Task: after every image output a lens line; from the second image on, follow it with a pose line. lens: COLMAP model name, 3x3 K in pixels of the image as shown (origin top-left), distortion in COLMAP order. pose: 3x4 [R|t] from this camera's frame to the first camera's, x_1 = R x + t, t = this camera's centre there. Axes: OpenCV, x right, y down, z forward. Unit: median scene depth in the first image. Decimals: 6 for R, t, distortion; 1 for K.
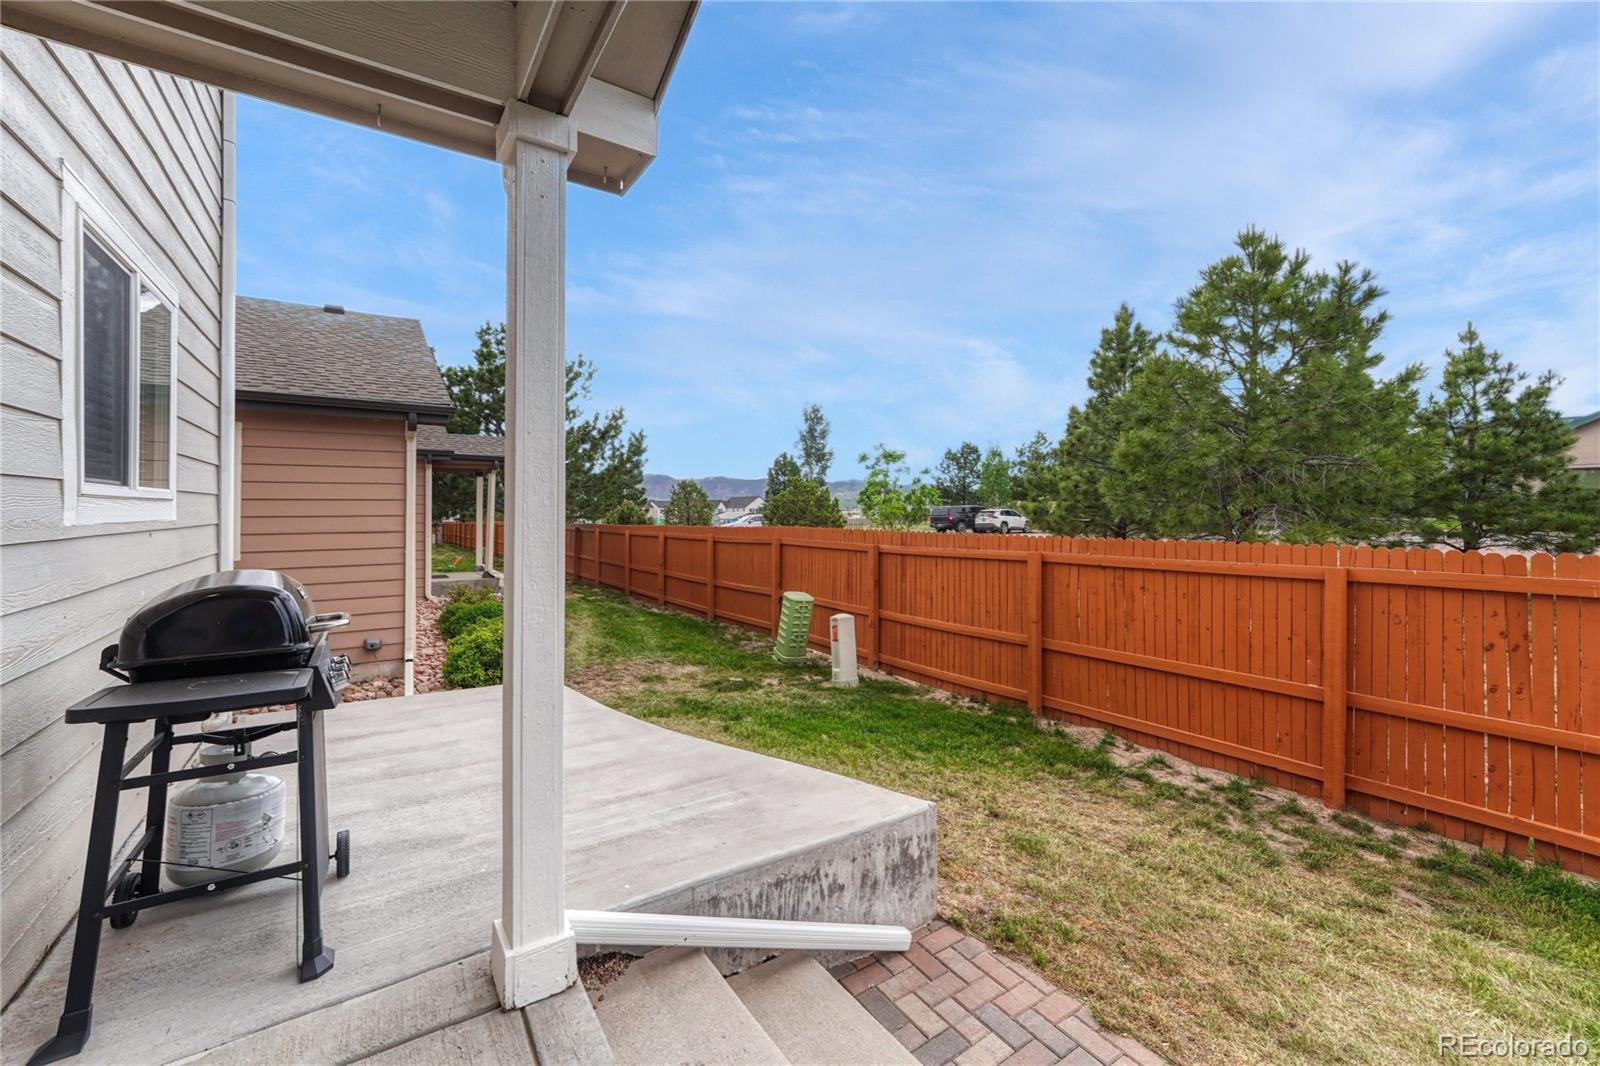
lens RADIAL K [[639.6, 0, 801.4], [0, 639.6, 509.7], [0, 0, 1]] dist [0.000880, -0.000002]
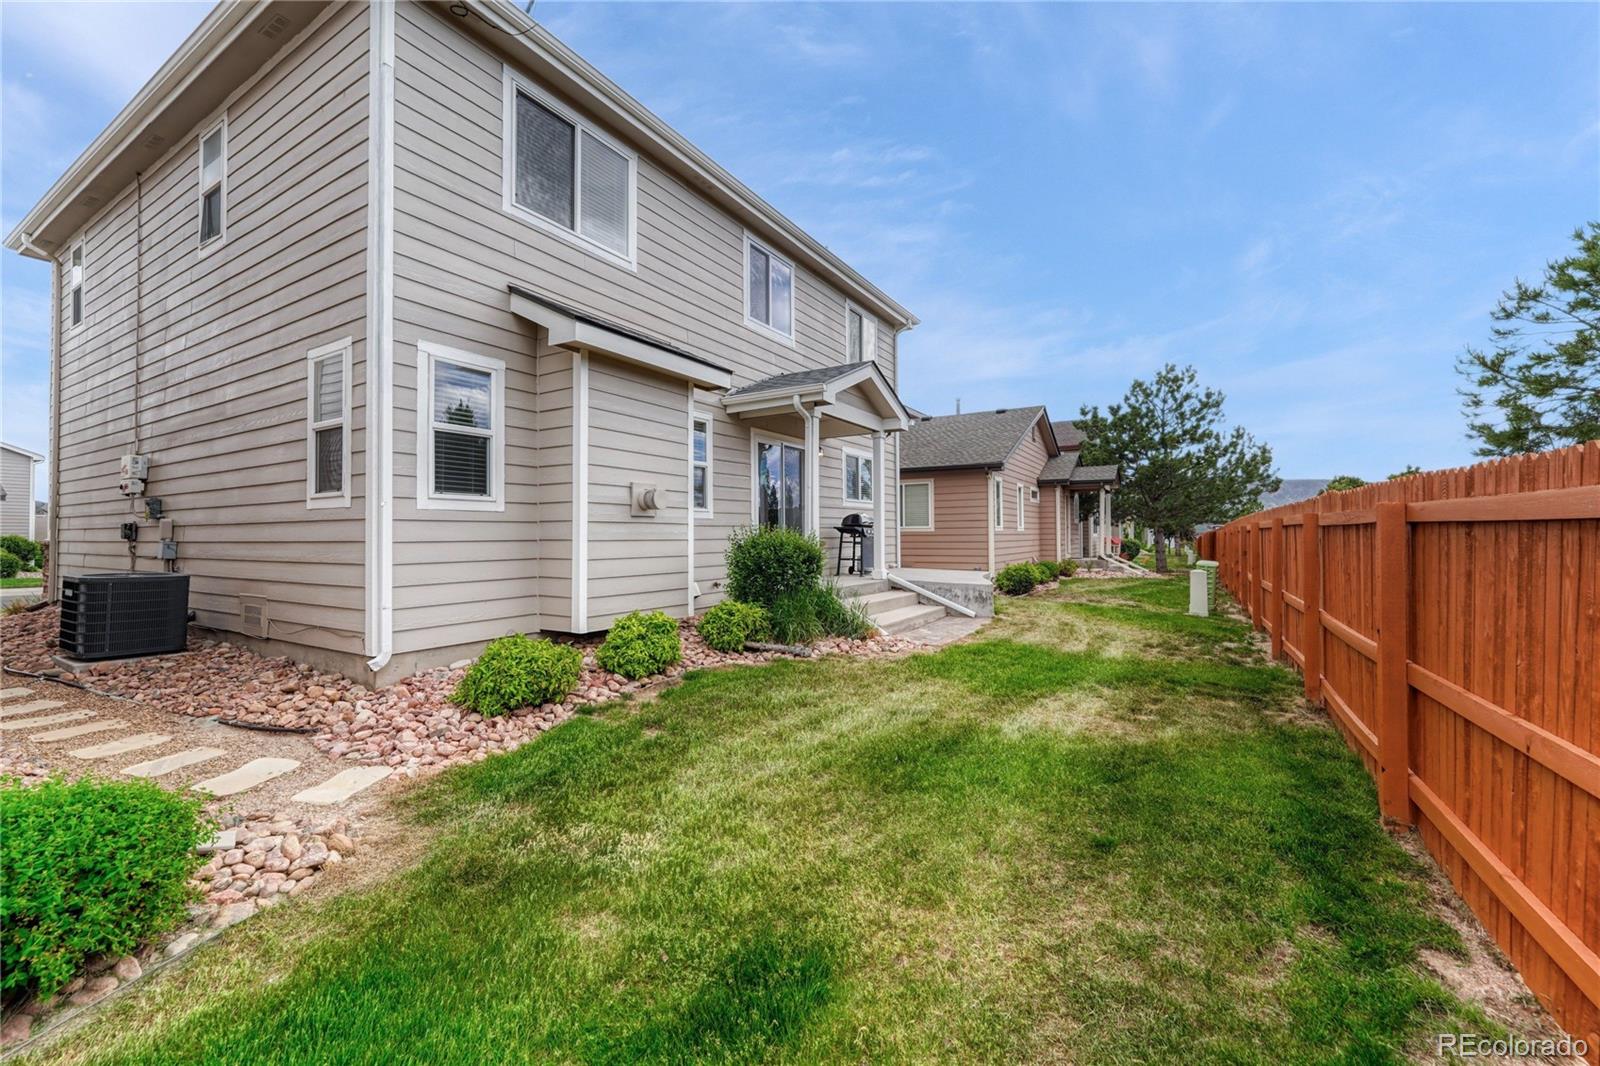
lens RADIAL K [[642.0, 0, 811.4], [0, 642.0, 532.7], [0, 0, 1]] dist [-0.018501, -0.000126]
pose [[0.429530, -0.006332, -0.903031, 1.801504], [0.009739, 0.999950, -0.002380, 0.121781], [0.903000, -0.007772, 0.429570, -0.820986]]
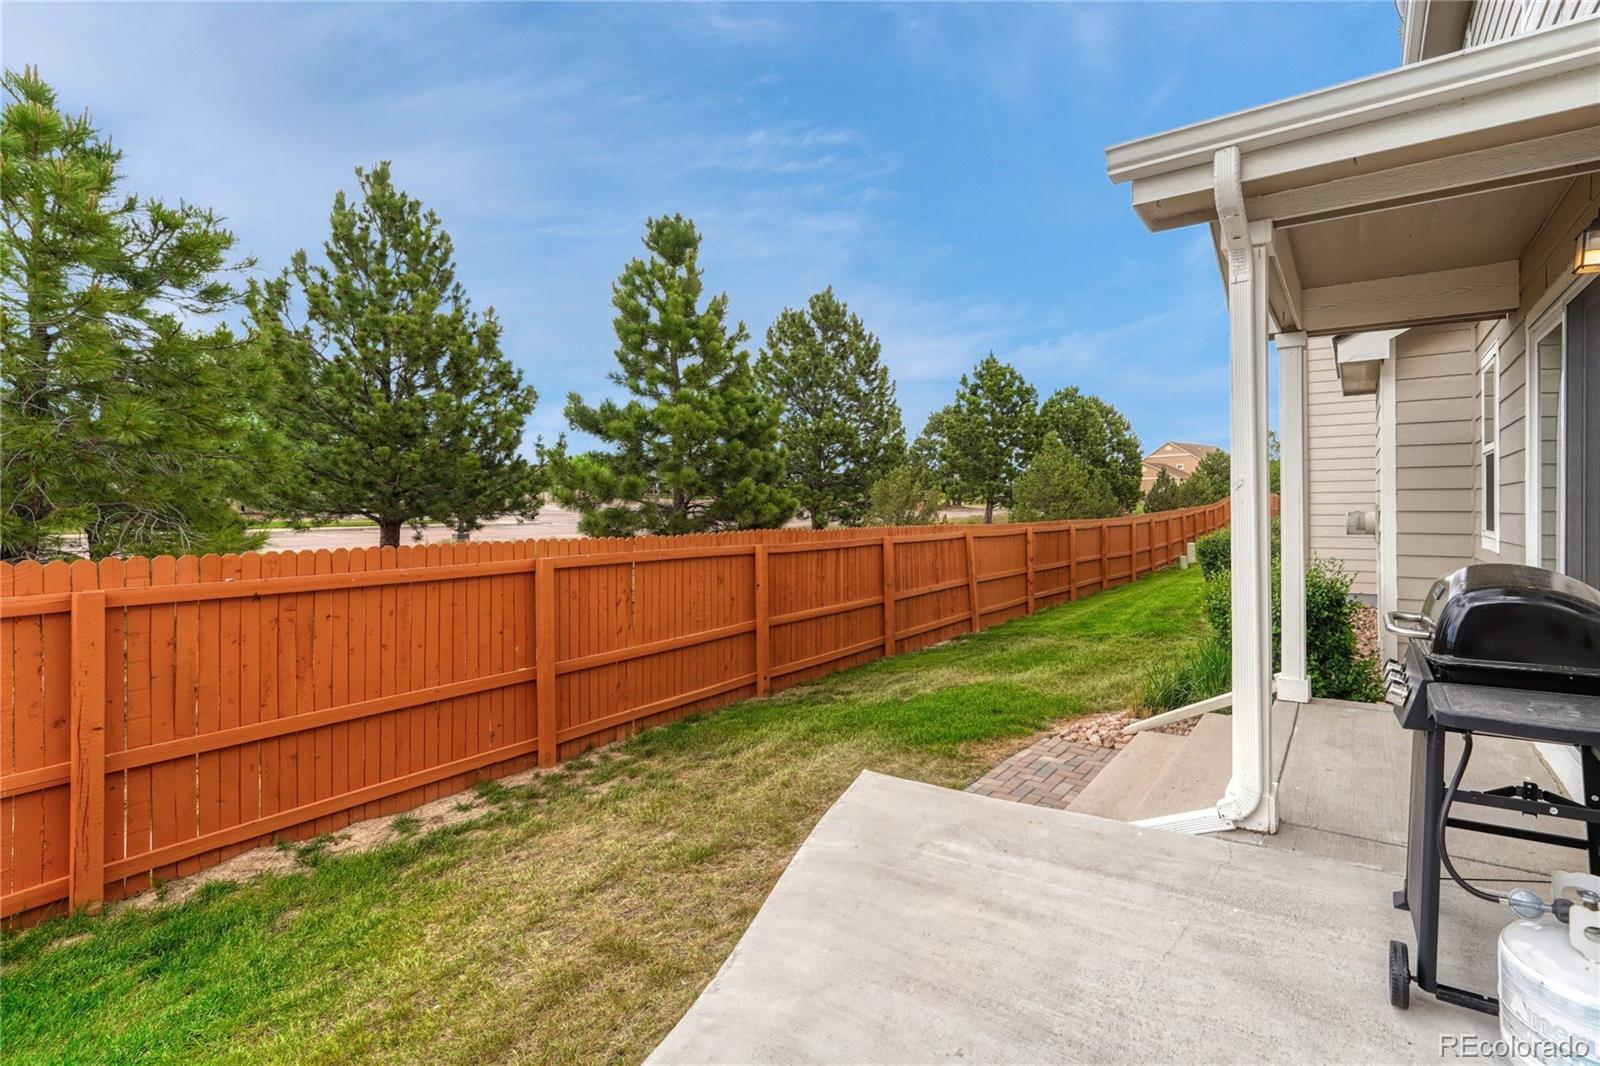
lens RADIAL K [[719.1, 0, 924.8], [0, 719.1, 504.9], [0, 0, 1]] dist [-0.025668, -0.000071]
pose [[-0.423822, 0.011312, 0.905675, -0.562128], [0.012223, 0.999902, -0.006769, 0.010503], [-0.905663, 0.008201, -0.423919, 0.840834]]
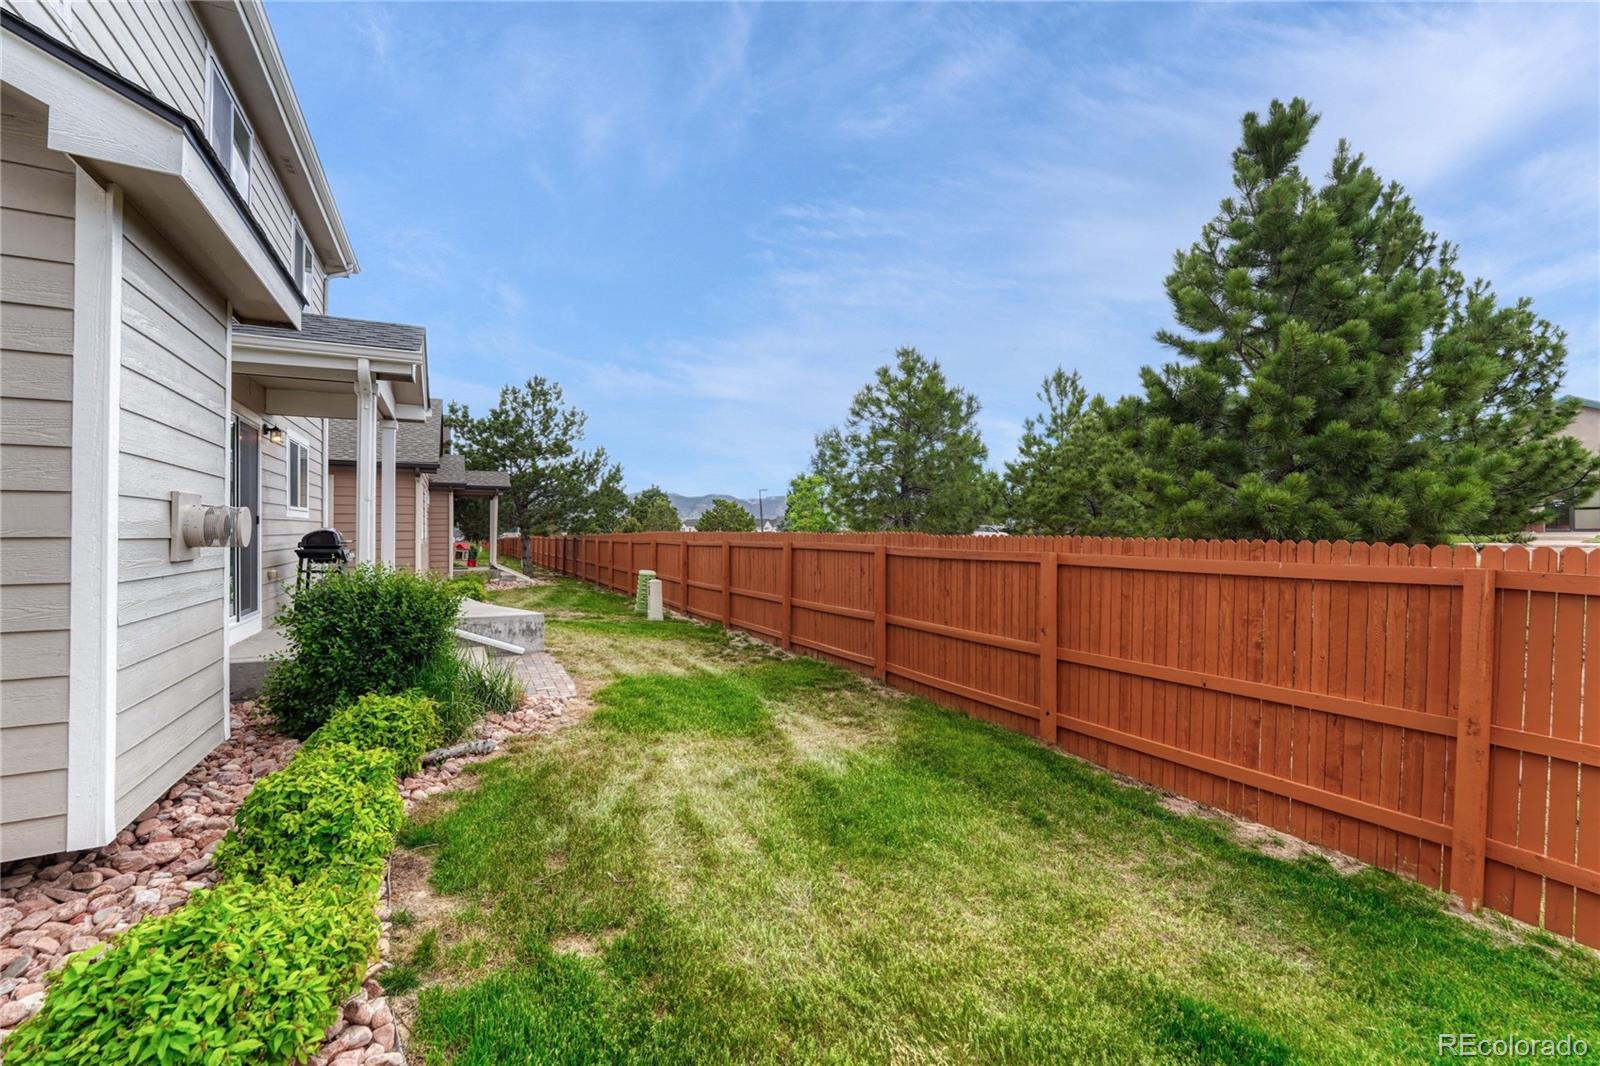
lens RADIAL K [[642.0, 0, 811.4], [0, 642.0, 532.7], [0, 0, 1]] dist [-0.018501, -0.000126]
pose [[0.996107, -0.000985, -0.088149, 1.086651], [0.001510, 0.999982, 0.005889, 0.045419], [0.088142, -0.006000, 0.996090, -1.169814]]
